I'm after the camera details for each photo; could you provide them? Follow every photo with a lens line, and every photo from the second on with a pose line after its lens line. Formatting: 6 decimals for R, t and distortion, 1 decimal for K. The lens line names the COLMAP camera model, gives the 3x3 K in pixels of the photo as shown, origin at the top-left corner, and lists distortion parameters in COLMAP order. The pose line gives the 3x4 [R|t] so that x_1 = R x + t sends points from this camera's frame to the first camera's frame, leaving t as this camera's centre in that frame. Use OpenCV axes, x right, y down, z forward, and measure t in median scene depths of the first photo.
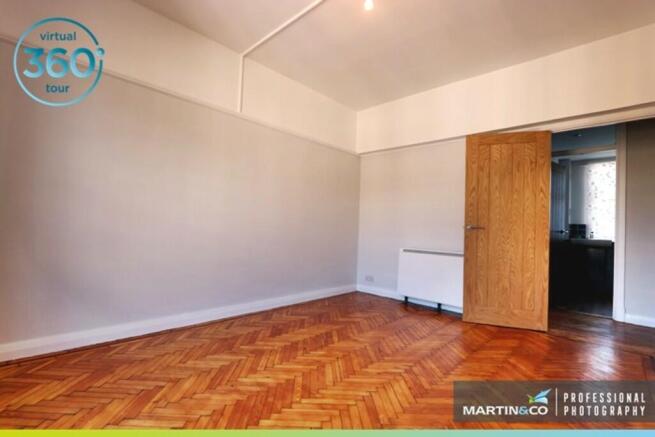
lens RADIAL K [[305.4, 0, 329.7], [0, 305.4, 221.1], [0, 0, 1]] dist [-0.000083, 0.000315]
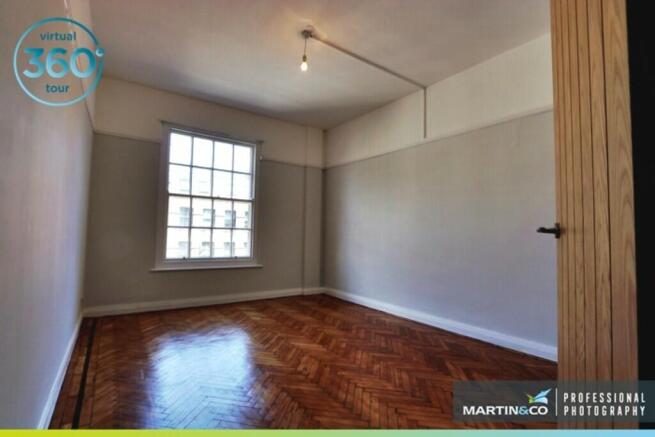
lens RADIAL K [[295.7, 0, 305.3], [0, 295.7, 223.7], [0, 0, 1]] dist [0.028786, 0.000067]
pose [[-0.234978, -0.076905, -0.968954, 1.128731], [-0.005617, 0.996956, -0.077766, 0.053638], [0.971984, -0.012831, -0.234695, 1.117738]]
